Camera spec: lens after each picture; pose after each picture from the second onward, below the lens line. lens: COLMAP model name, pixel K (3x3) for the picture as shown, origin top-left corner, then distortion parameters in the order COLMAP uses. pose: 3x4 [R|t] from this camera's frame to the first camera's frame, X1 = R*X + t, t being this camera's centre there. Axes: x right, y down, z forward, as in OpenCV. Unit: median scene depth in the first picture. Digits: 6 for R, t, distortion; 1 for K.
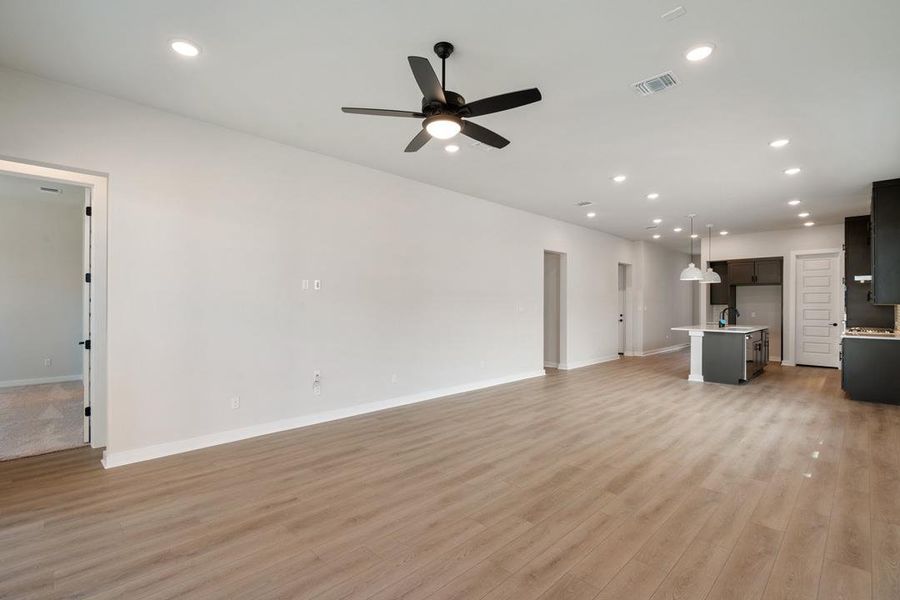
lens RADIAL K [[412.7, 0, 448.5], [0, 412.7, 302.5], [0, 0, 1]] dist [0.000602, -0.004356]
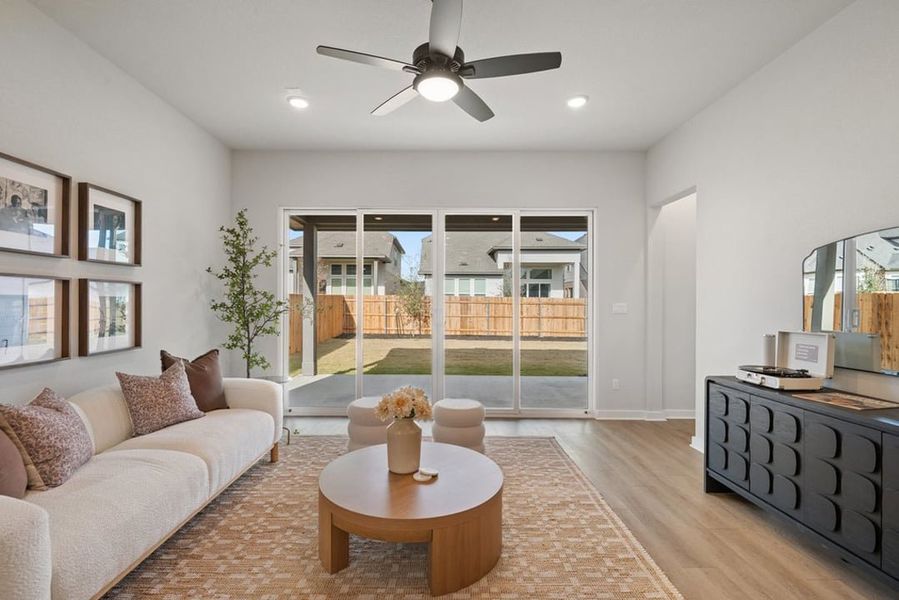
lens RADIAL K [[412.3, 0, 437.9], [0, 412.3, 304.8], [0, 0, 1]] dist [0.000602, -0.004356]
pose [[-0.700090, -0.001390, -0.714054, 0.225205], [-0.000505, 0.999999, -0.001452, 0.006670], [0.714055, -0.000656, -0.700090, 0.612649]]
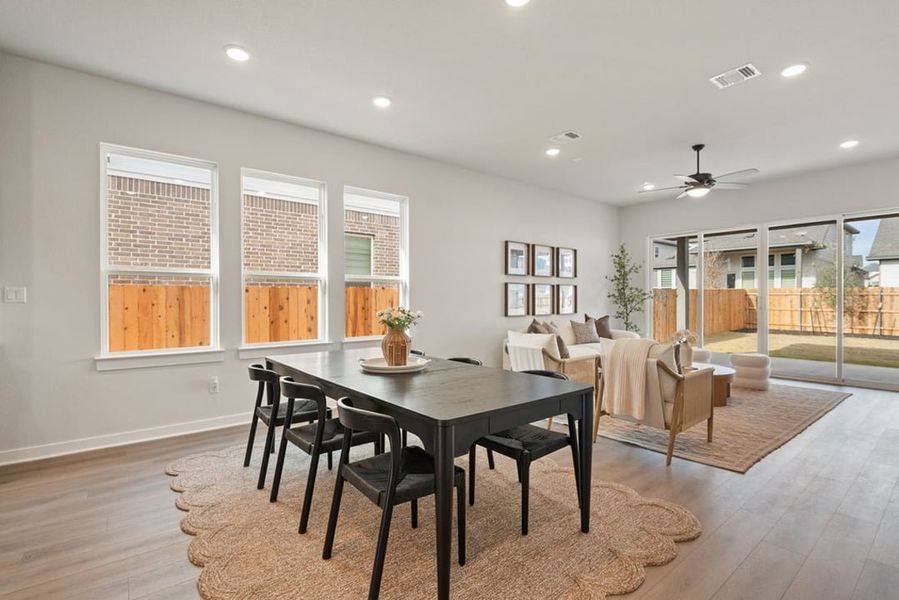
lens RADIAL K [[412.3, 0, 454.0], [0, 412.3, 296.7], [0, 0, 1]] dist [0.000602, -0.004356]
pose [[-0.994786, -0.000521, 0.101986, 0.332613], [-0.001670, 0.999936, -0.011176, 0.023583], [-0.101974, -0.011288, -0.994723, 1.122116]]
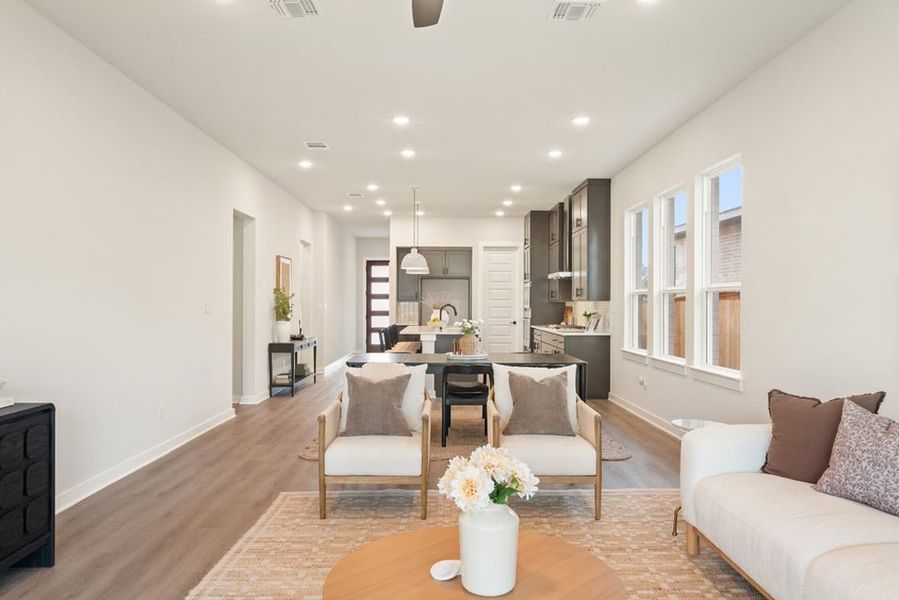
lens RADIAL K [[601.1, 0, 450.9], [0, 601.1, 311.2], [0, 0, 1]] dist [-0.025246, -0.000436]
pose [[0.686991, -0.009774, 0.726600, -0.205702], [-0.006101, 0.999797, 0.019217, 0.002595], [-0.726640, -0.017635, 0.686792, 0.183274]]
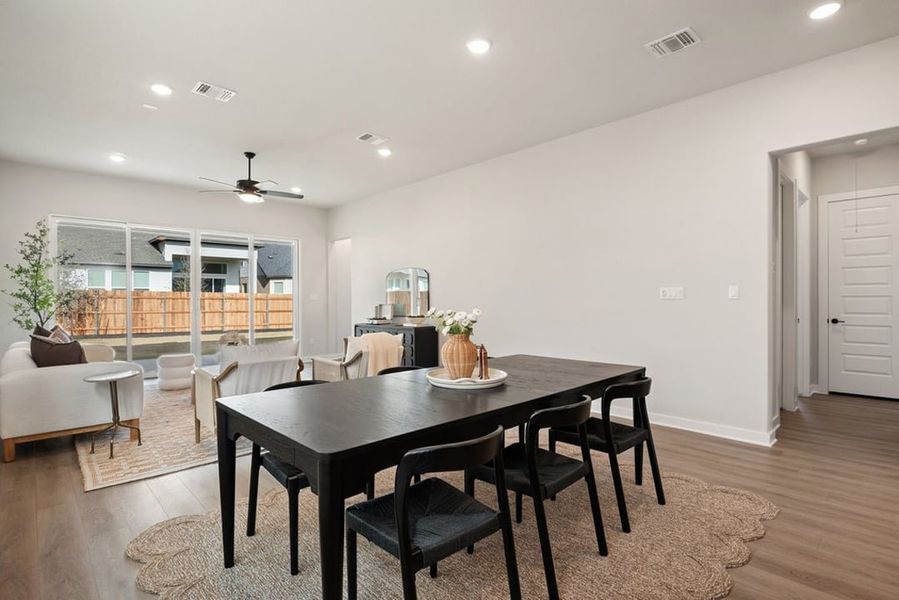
lens RADIAL K [[438.9, 0, 448.4], [0, 438.9, 300.8], [0, 0, 1]] dist [-0.003524, -0.002938]
pose [[-0.011466, 0.000959, -0.999934, 0.766641], [0.010111, 0.999949, 0.000843, 0.023779], [0.999883, -0.010101, -0.011475, 0.746616]]
